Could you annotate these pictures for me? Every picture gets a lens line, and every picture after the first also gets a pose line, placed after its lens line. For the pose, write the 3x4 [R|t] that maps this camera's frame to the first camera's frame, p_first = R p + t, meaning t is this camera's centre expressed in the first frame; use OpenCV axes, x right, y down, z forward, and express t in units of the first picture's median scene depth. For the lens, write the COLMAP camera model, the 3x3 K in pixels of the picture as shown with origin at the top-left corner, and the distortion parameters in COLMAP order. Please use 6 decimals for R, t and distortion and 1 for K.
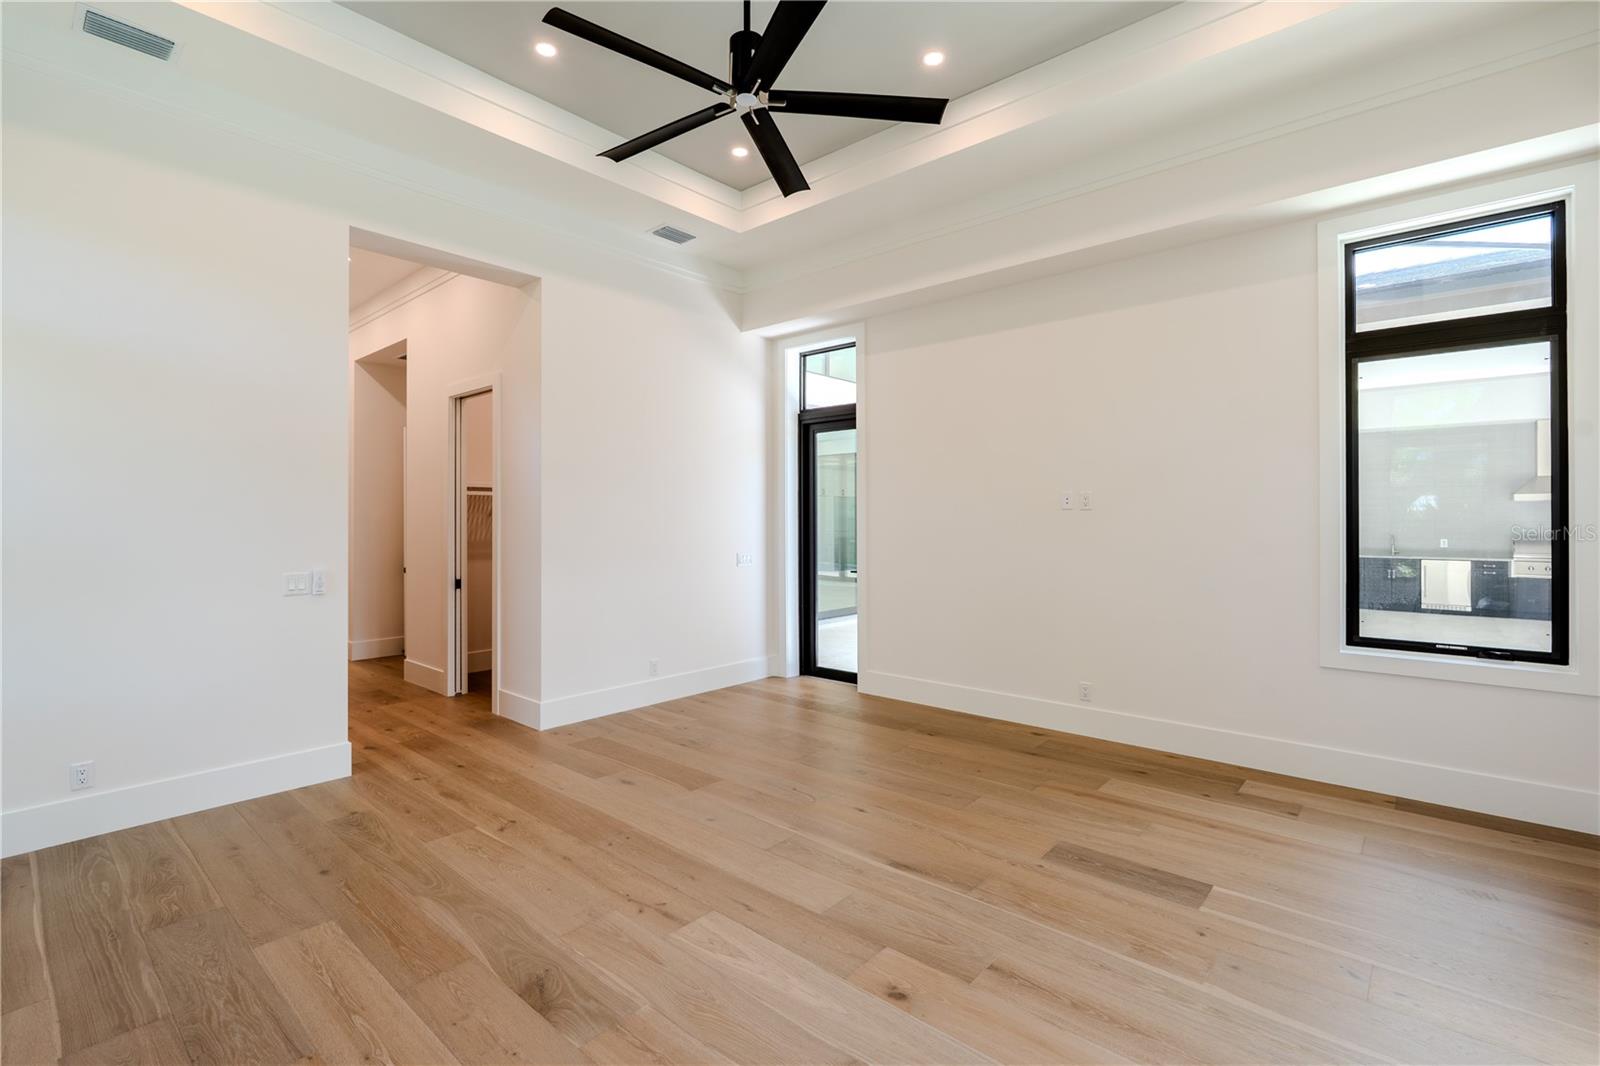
lens RADIAL K [[732.3, 0, 782.4], [0, 732.3, 512.0], [0, 0, 1]] dist [-0.000964, -0.000100]
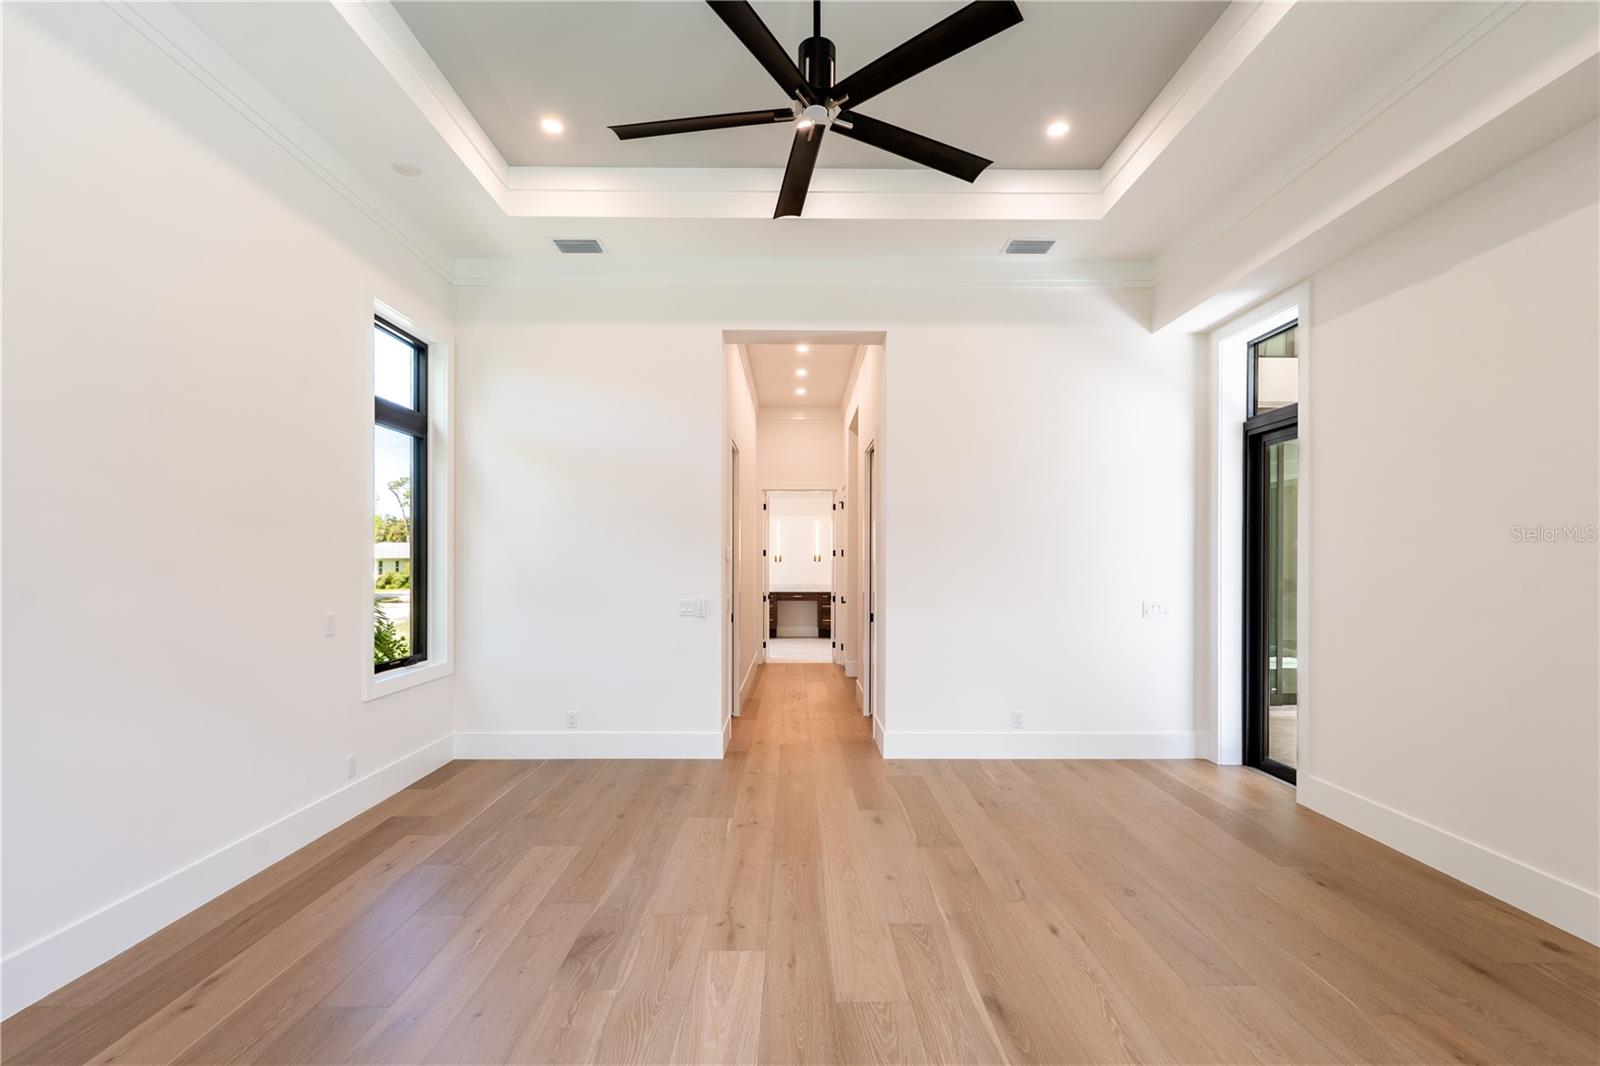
lens RADIAL K [[721.6, 0, 798.6], [0, 721.6, 562.2], [0, 0, 1]] dist [-0.001520, -0.000300]
pose [[0.672807, 0.003890, -0.739808, 0.452857], [0.004016, 0.999952, 0.008910, 0.004147], [0.739807, -0.008966, 0.672759, 0.257941]]
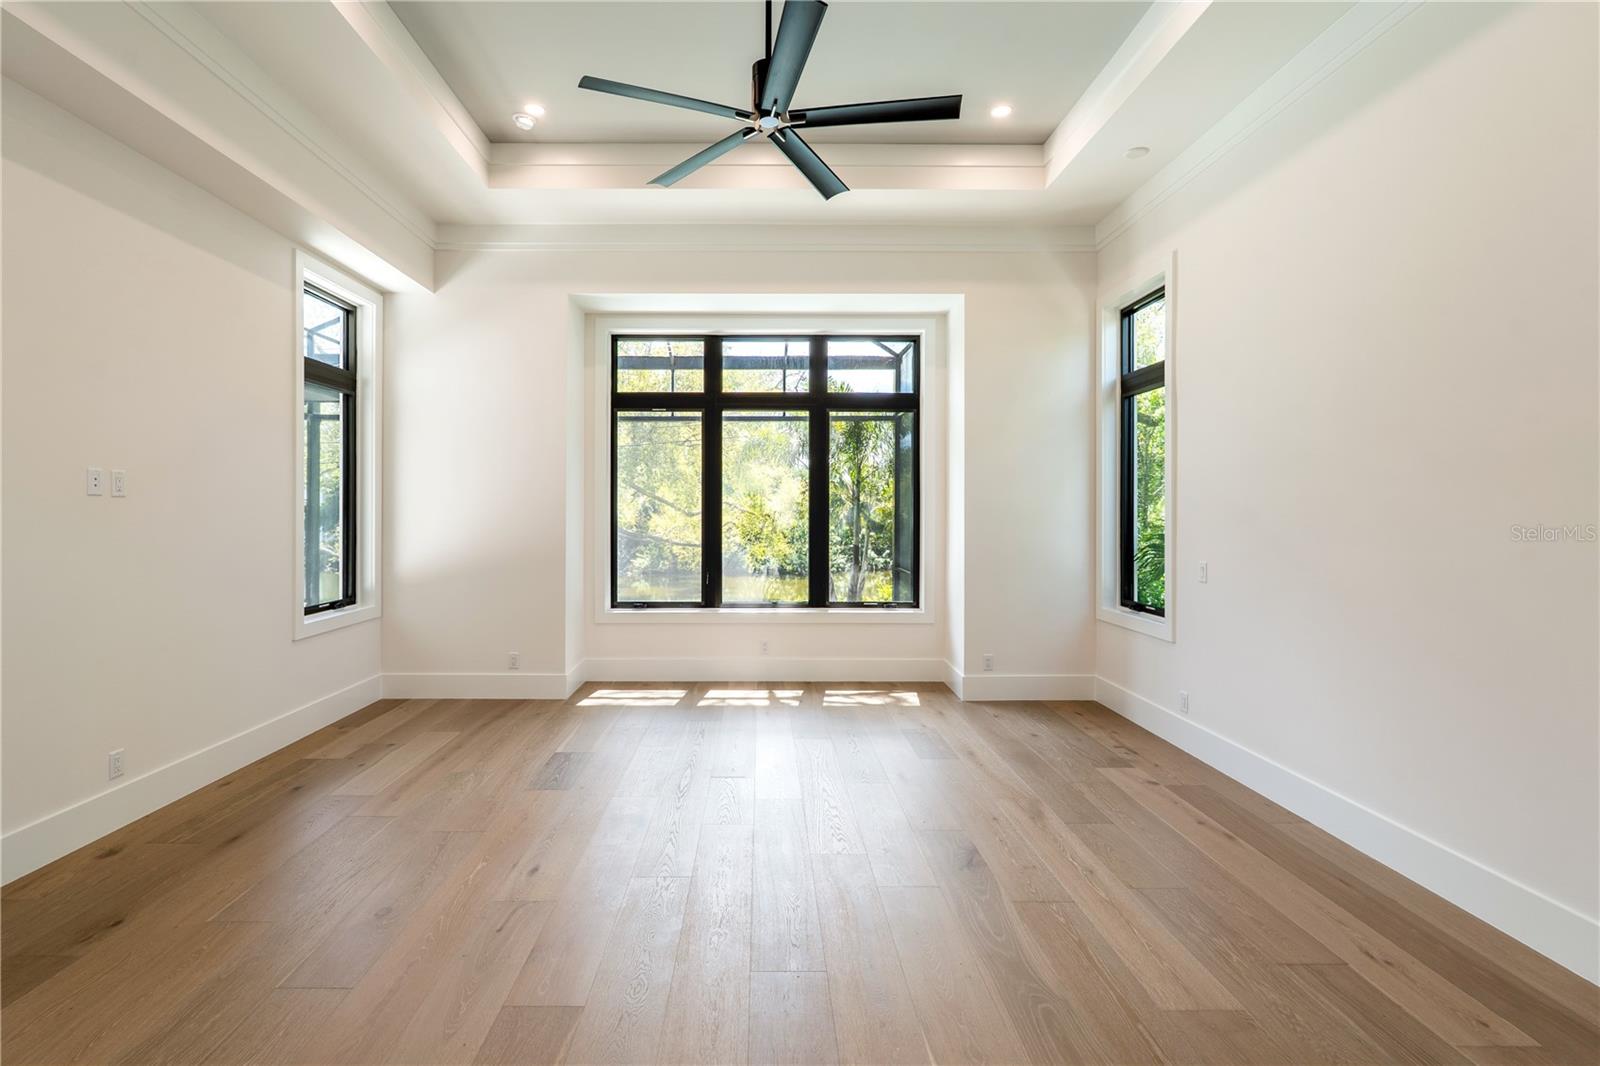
lens RADIAL K [[739.7, 0, 768.5], [0, 739.7, 508.5], [0, 0, 1]] dist [-0.000734, -0.000008]
pose [[-0.675132, 0.001633, 0.737695, -0.617096], [-0.008618, 0.999912, -0.010101, 0.012032], [-0.737646, -0.013177, -0.675059, 1.254952]]
